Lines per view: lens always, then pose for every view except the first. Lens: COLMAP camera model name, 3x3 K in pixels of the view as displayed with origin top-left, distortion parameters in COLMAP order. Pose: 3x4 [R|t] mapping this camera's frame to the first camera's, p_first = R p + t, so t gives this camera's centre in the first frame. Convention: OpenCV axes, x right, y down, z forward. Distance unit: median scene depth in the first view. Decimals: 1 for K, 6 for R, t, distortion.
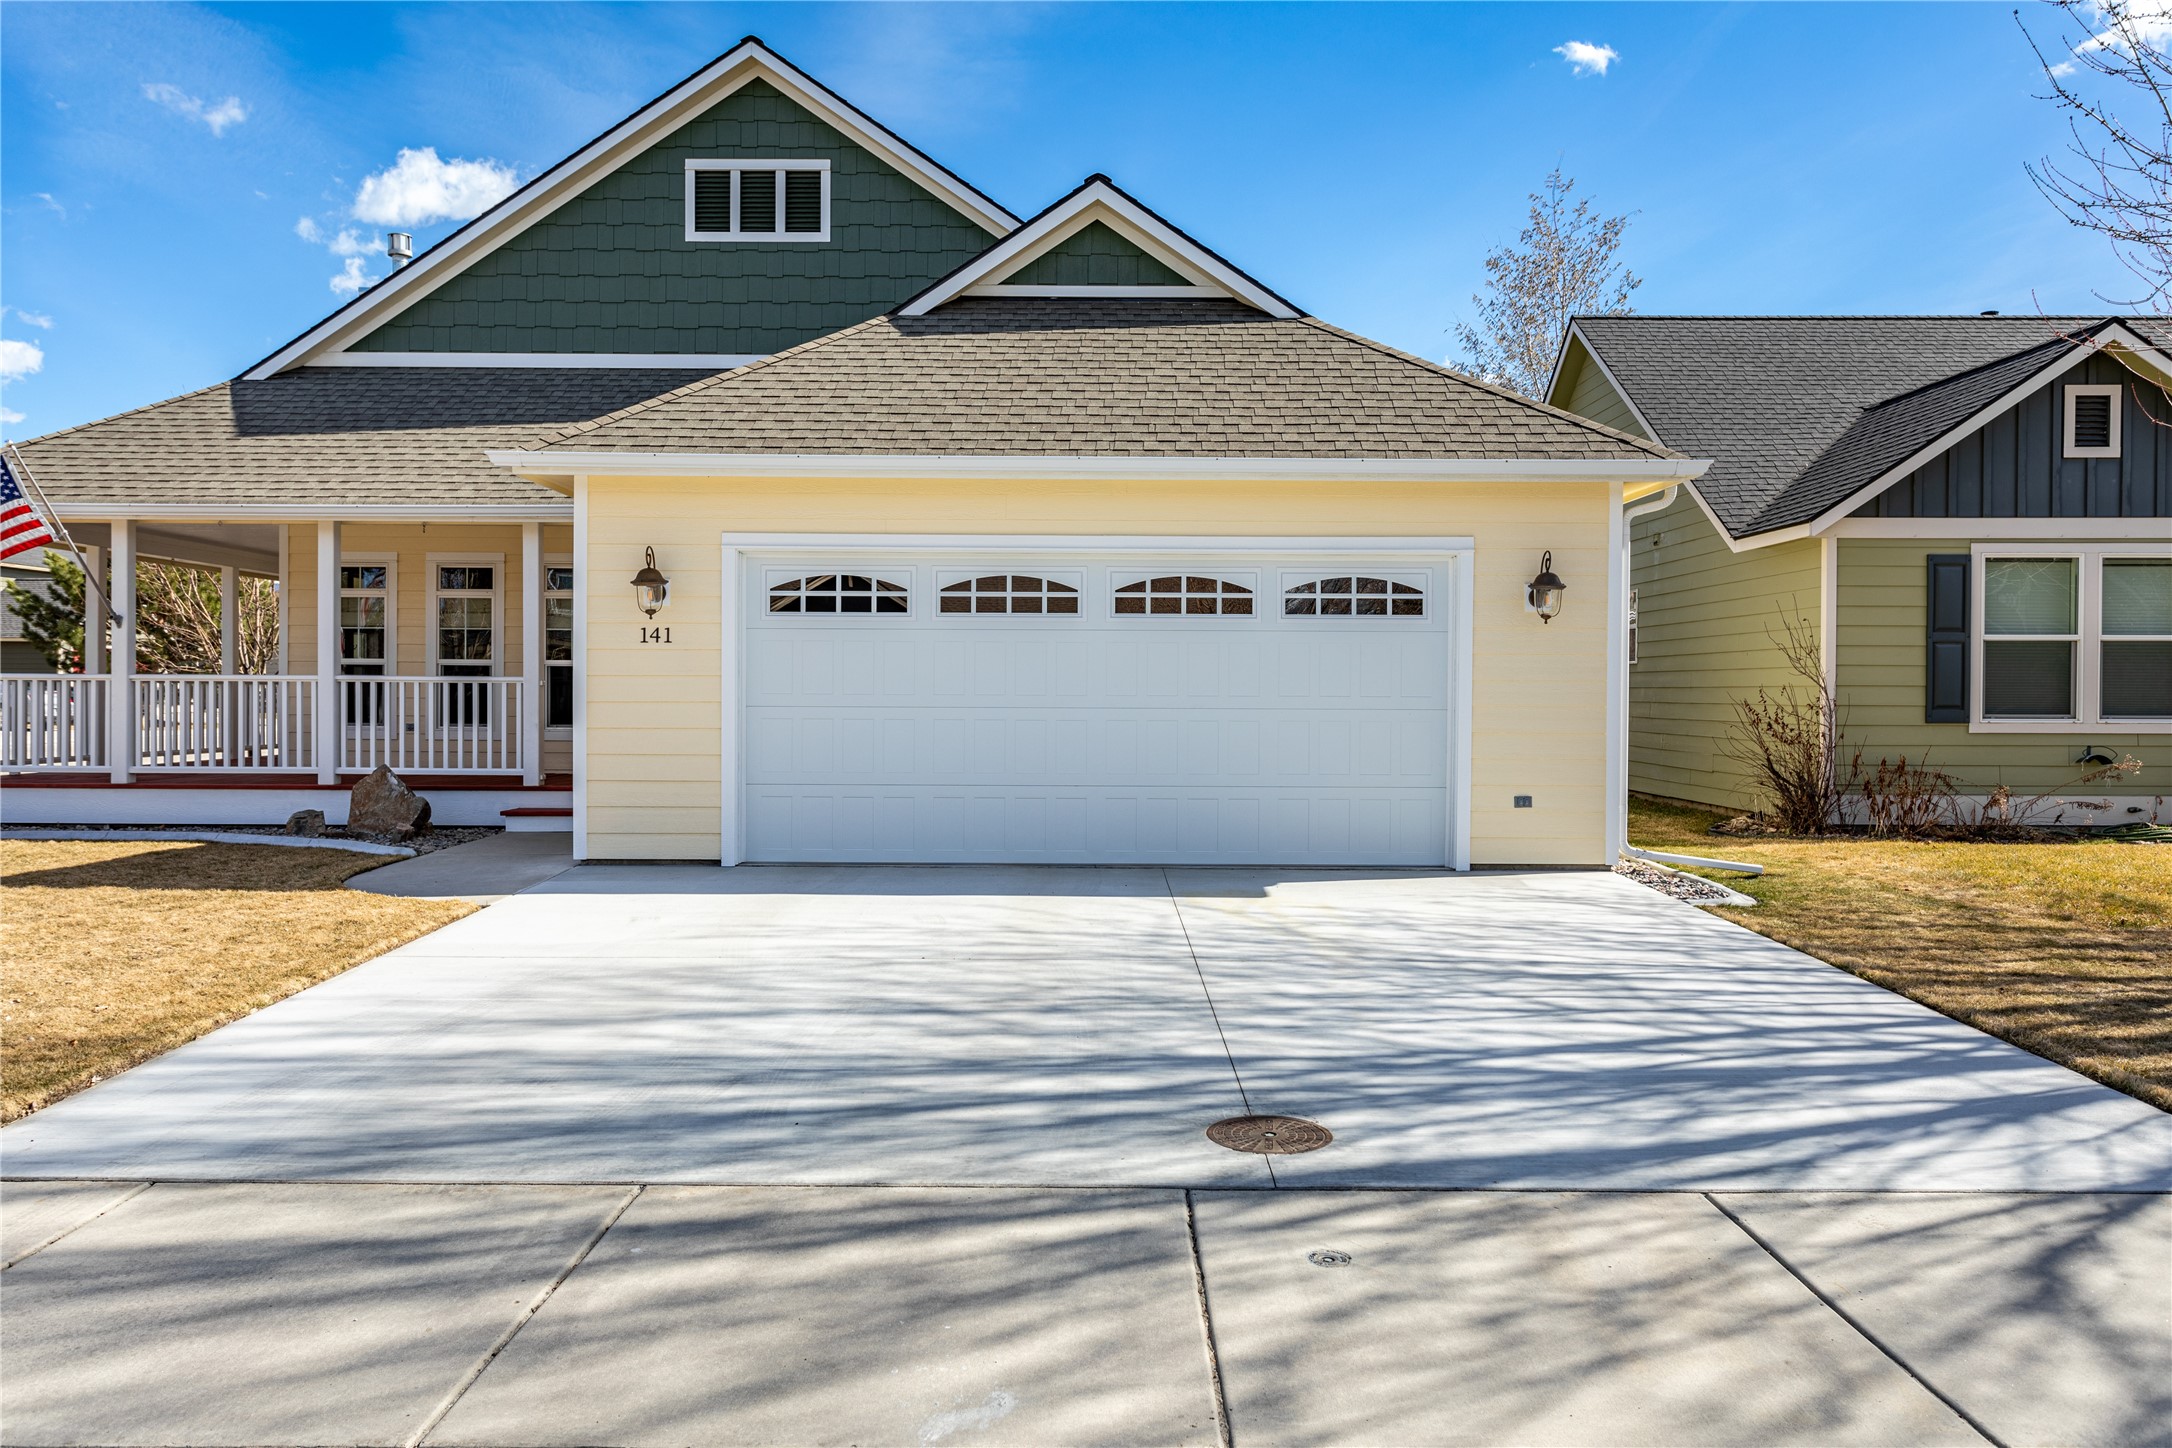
lens RADIAL K [[1505.7, 0, 1086.0], [0, 1505.7, 724.0], [0, 0, 1]] dist [0.005578, 0.001324]
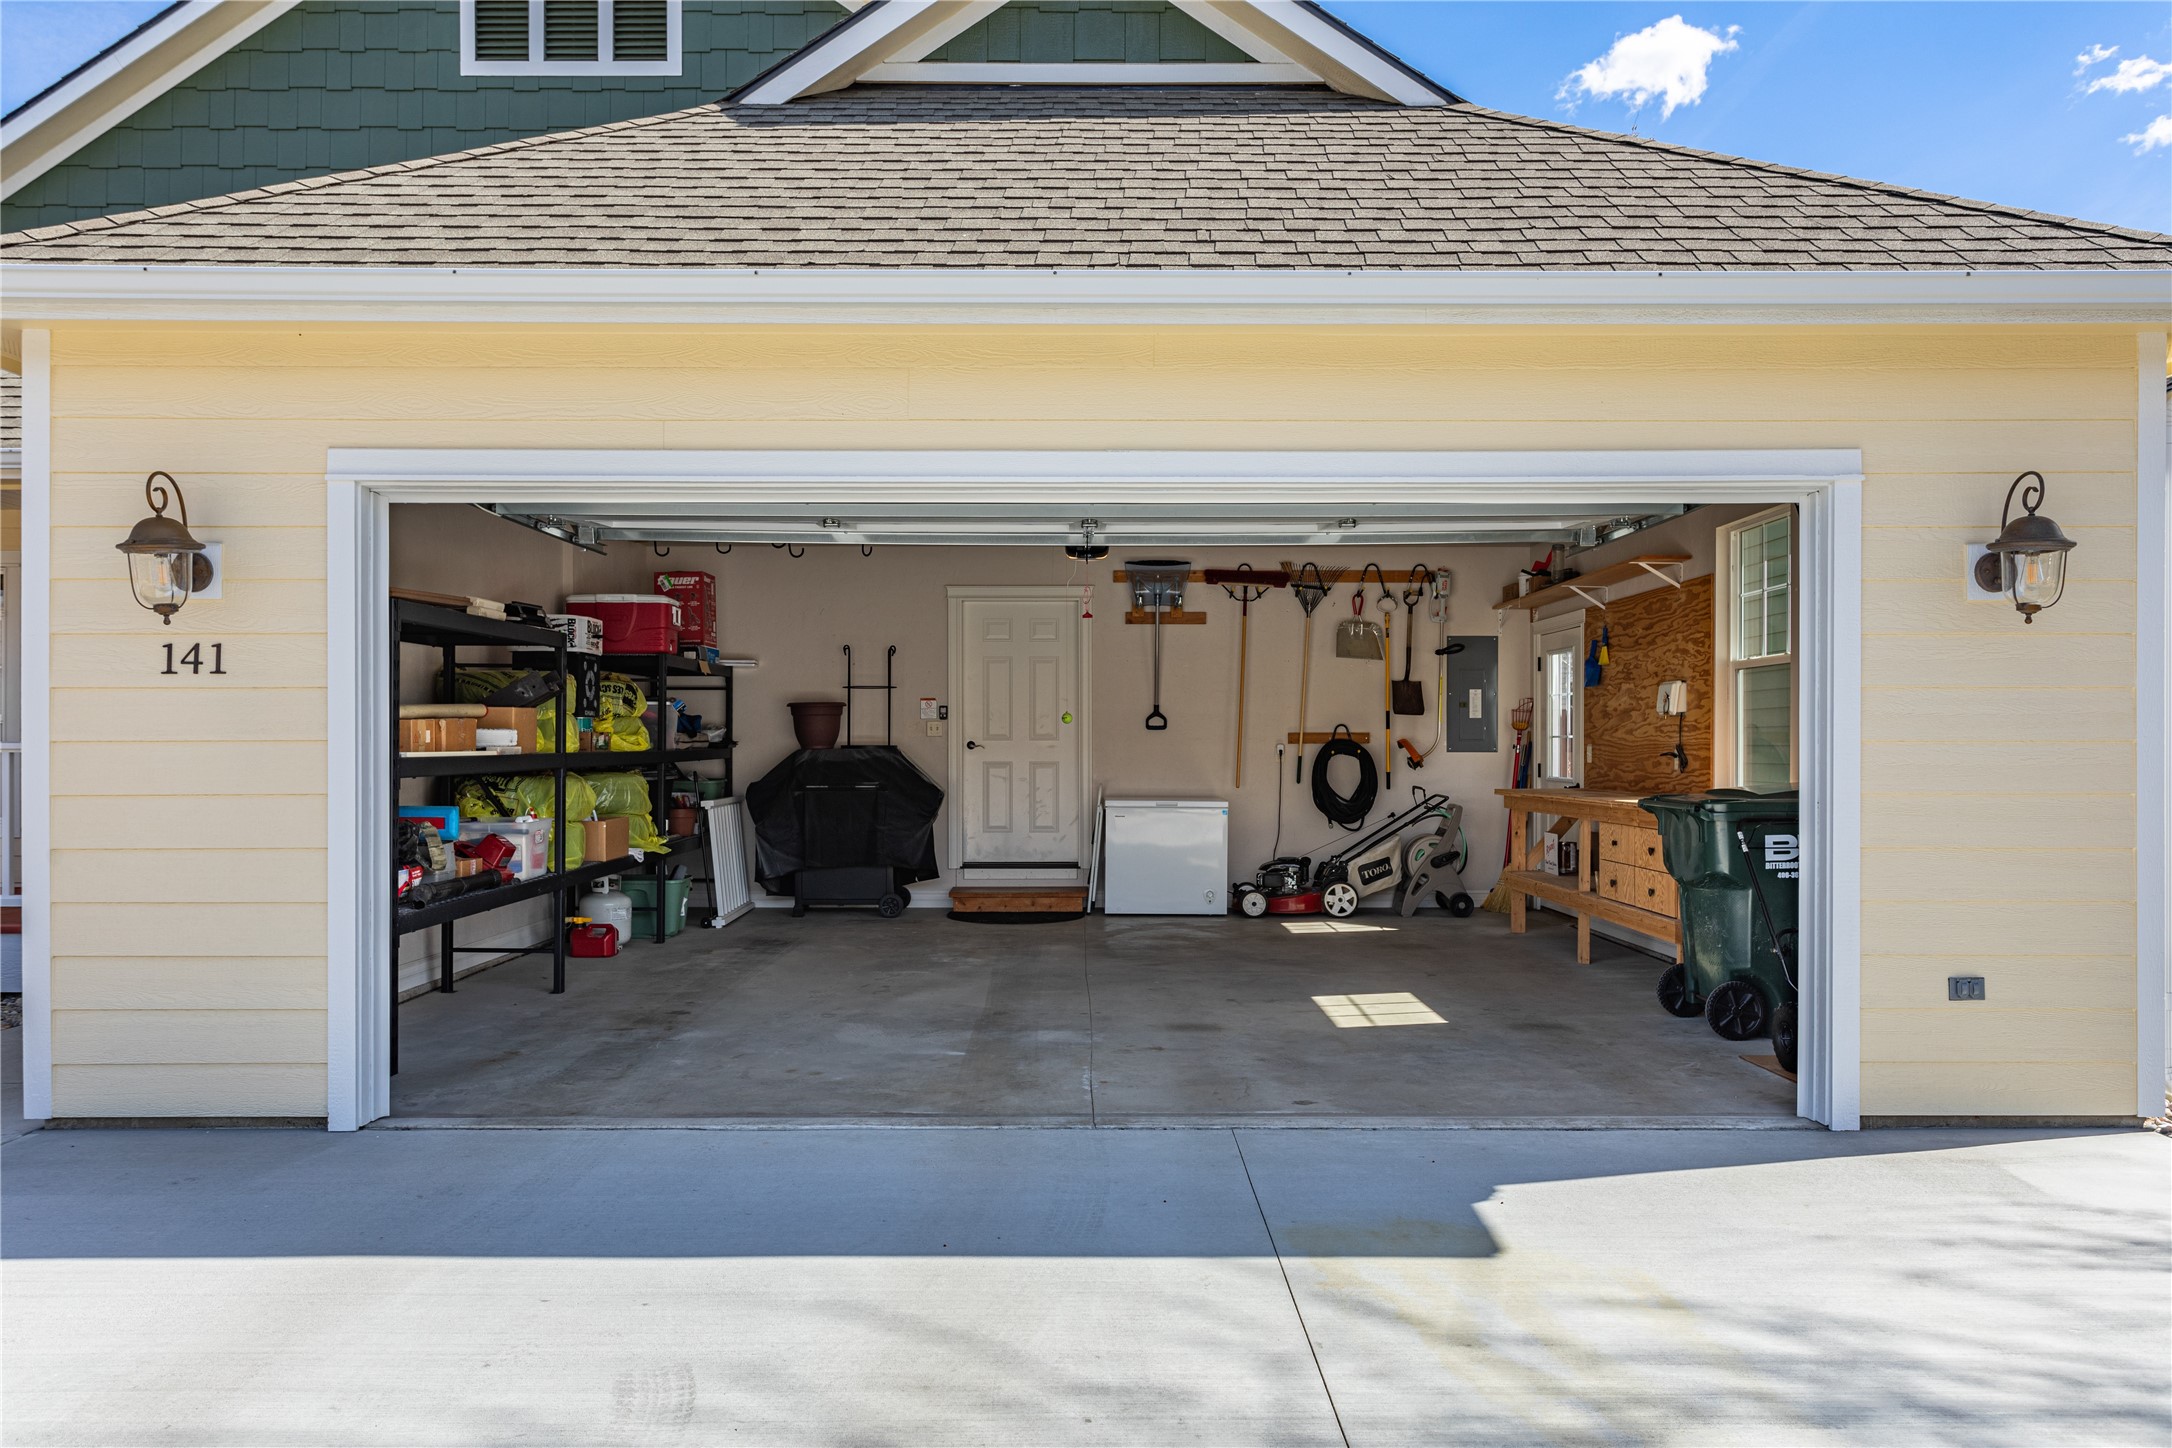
lens RADIAL K [[1576.8, 0, 1083.8], [0, 1576.8, 750.1], [0, 0, 1]] dist [-0.001217, 0.000268]
pose [[0.999976, -0.005756, 0.003832, 0.001335], [0.005833, 0.999777, -0.020314, -0.014640], [-0.003715, 0.020336, 0.999786, 0.416080]]
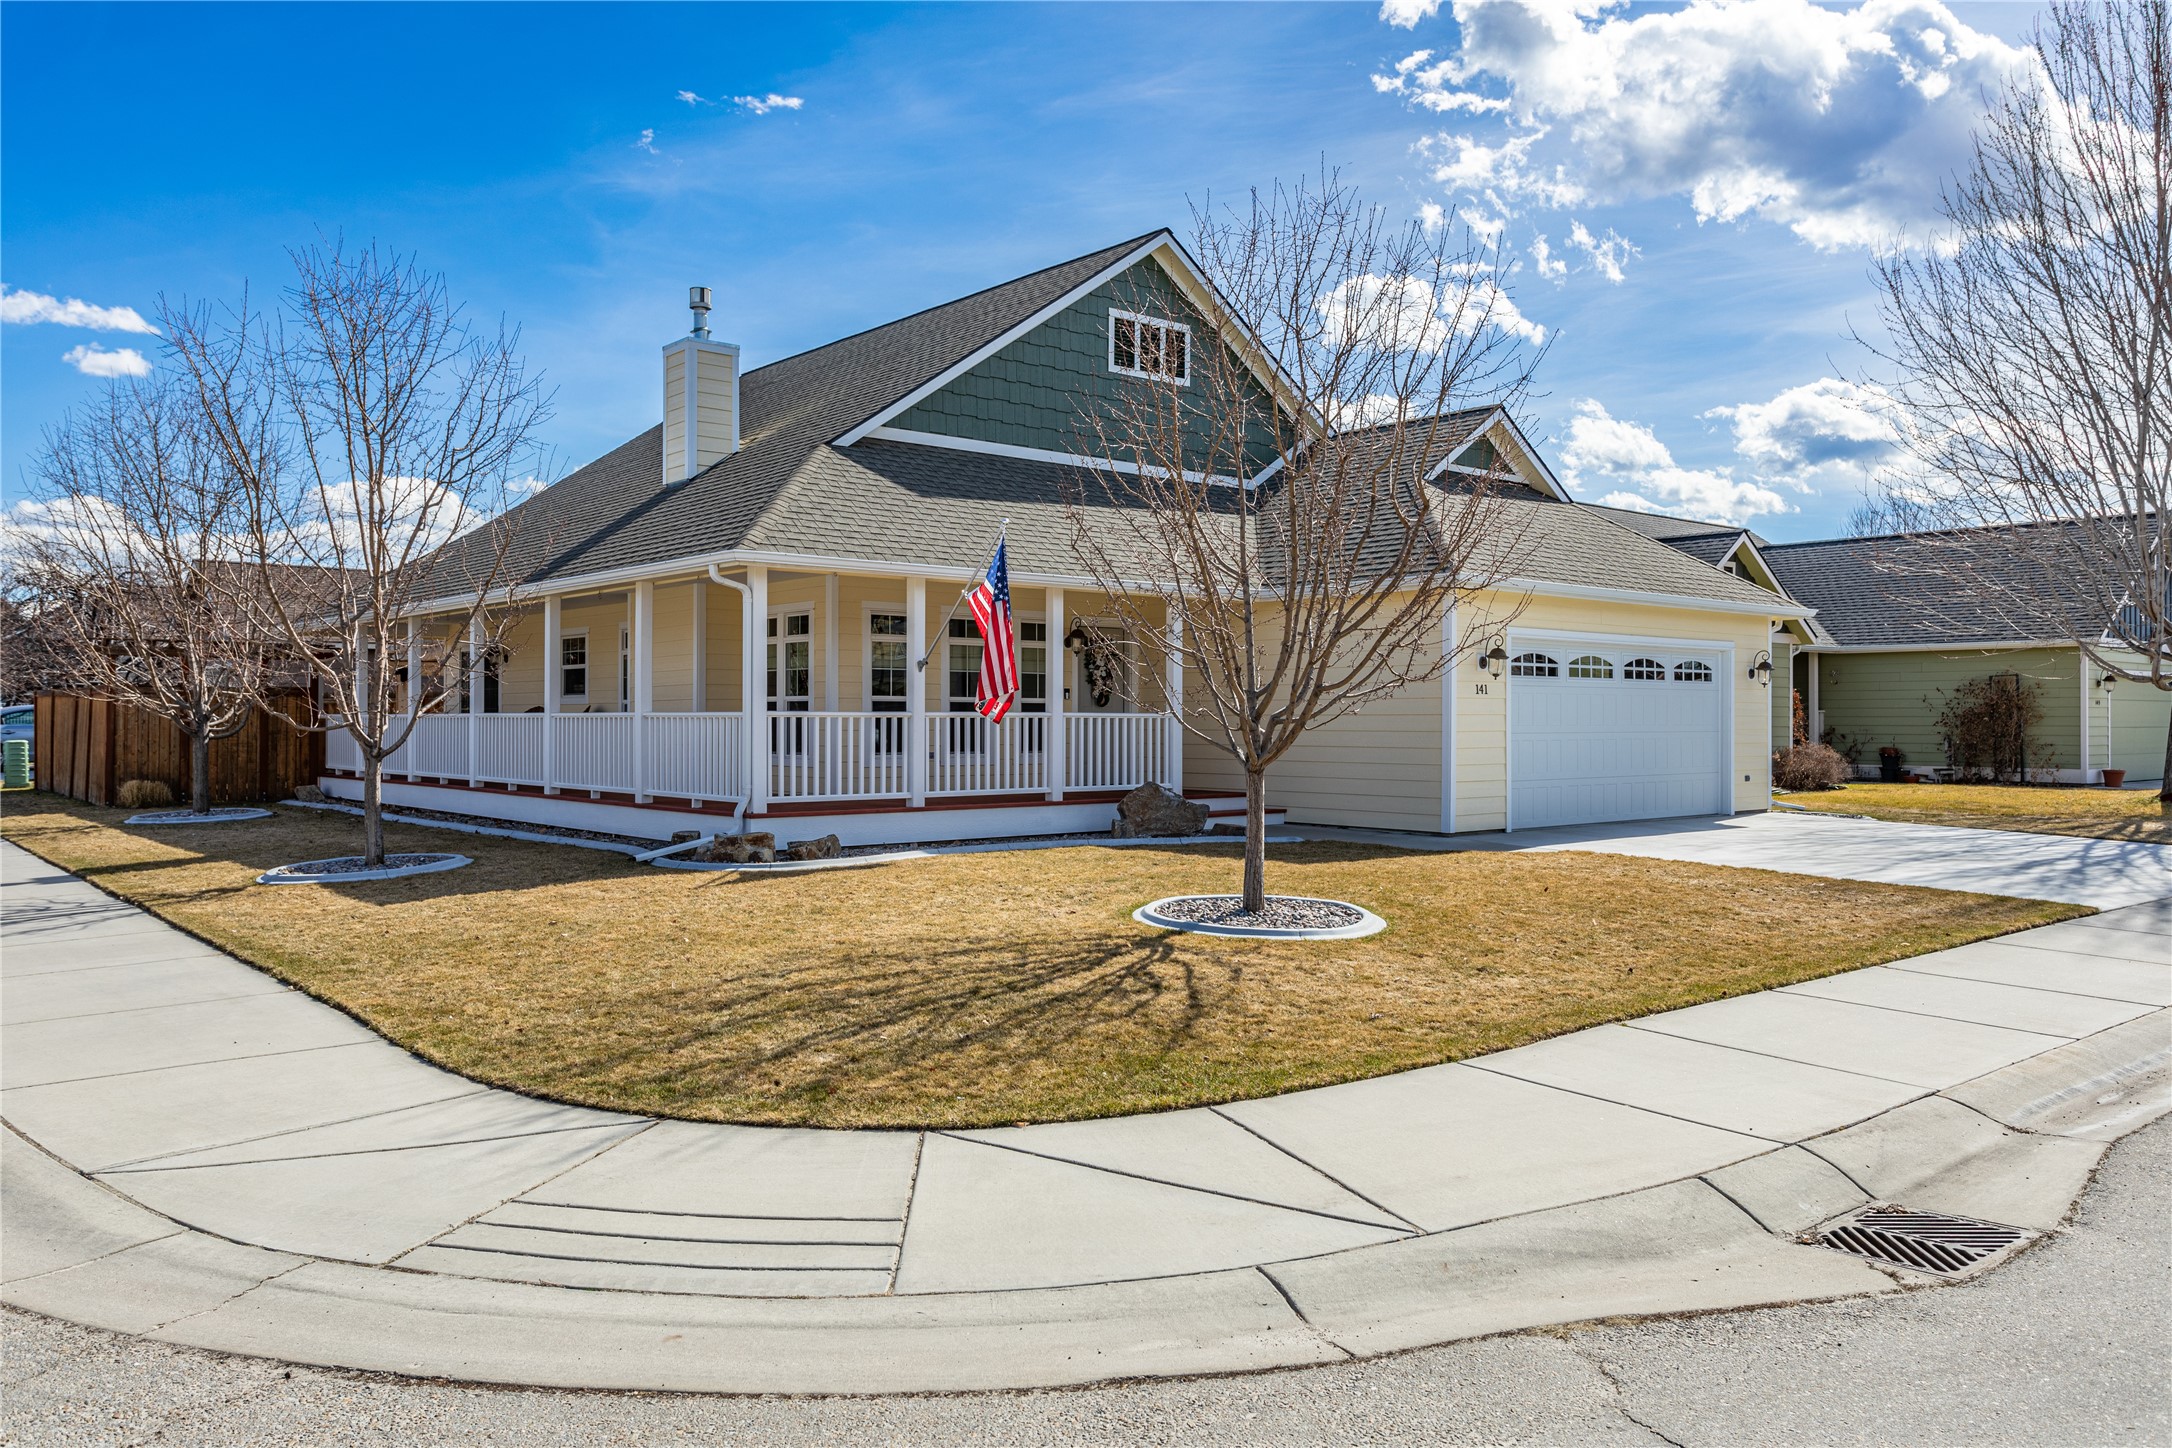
lens RADIAL K [[1575.5, 0, 1086.0], [0, 1575.5, 724.0], [0, 0, 1]] dist [0.002606, 0.000336]
pose [[0.757353, -0.005356, 0.652984, -1.443849], [0.016973, 0.999790, -0.011485, -0.008482], [-0.652785, 0.019781, 0.757285, 0.010644]]
